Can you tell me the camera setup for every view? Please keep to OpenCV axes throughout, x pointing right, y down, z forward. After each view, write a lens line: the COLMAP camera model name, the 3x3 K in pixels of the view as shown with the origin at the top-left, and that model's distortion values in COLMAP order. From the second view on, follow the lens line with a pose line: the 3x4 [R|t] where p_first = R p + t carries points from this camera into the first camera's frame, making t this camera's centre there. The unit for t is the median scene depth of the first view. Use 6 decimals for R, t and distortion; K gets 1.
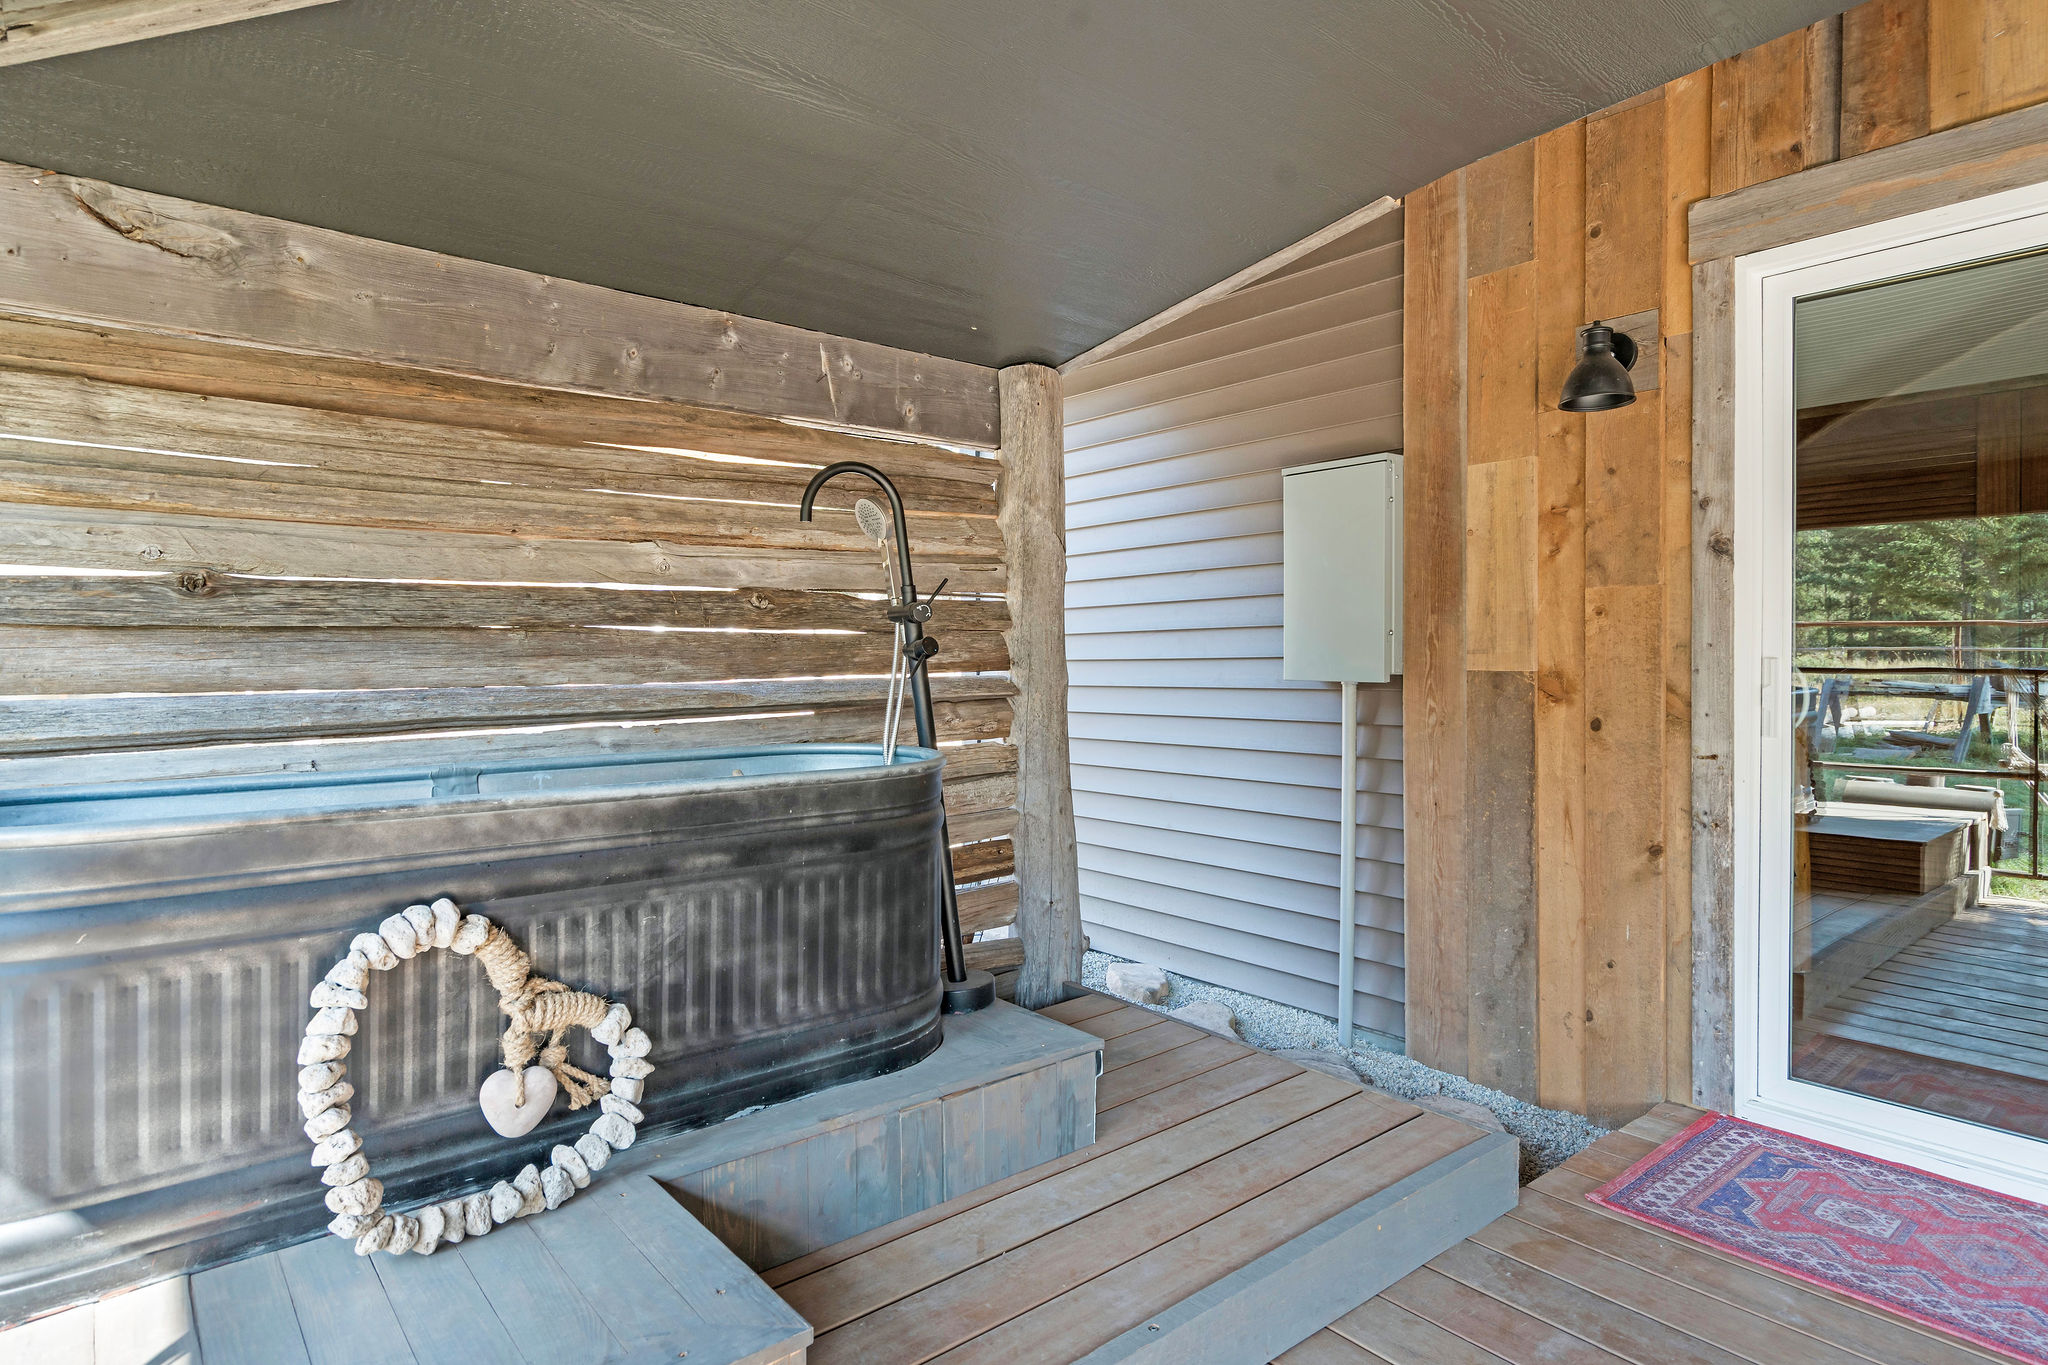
lens RADIAL K [[1111.4, 0, 1021.7], [0, 1111.4, 673.4], [0, 0, 1]] dist [0.000264, -0.000314]
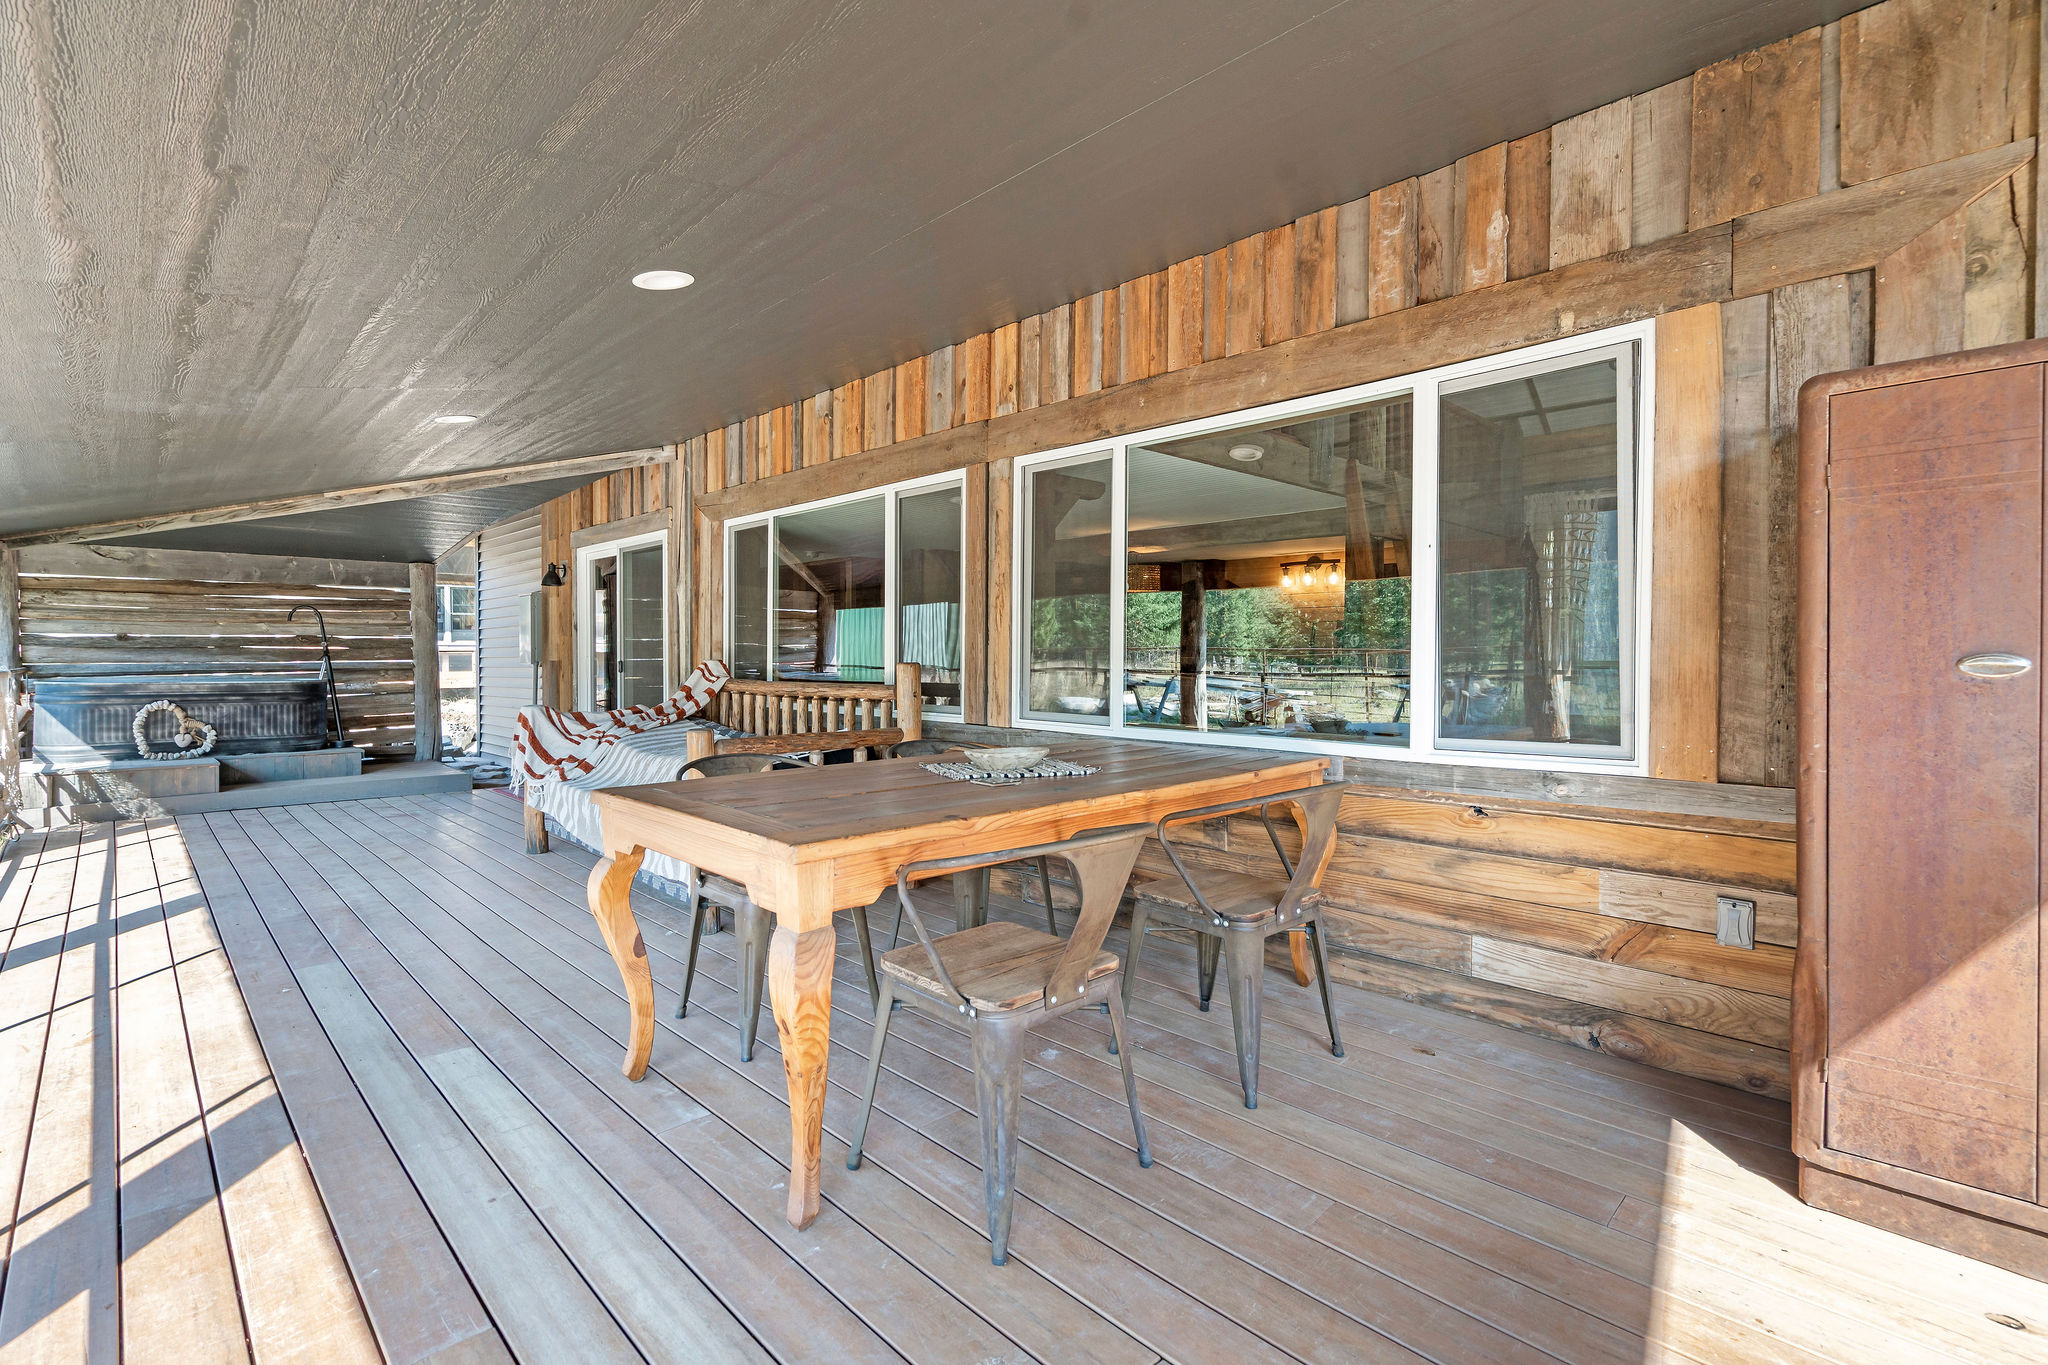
lens RADIAL K [[948.2, 0, 1027.0], [0, 948.2, 672.1], [0, 0, 1]] dist [0.001616, 0.000143]
pose [[0.997079, 0.003755, 0.076287, 2.633261], [-0.003870, 0.999992, 0.001355, 0.037232], [-0.076281, -0.001646, 0.997085, -3.125362]]
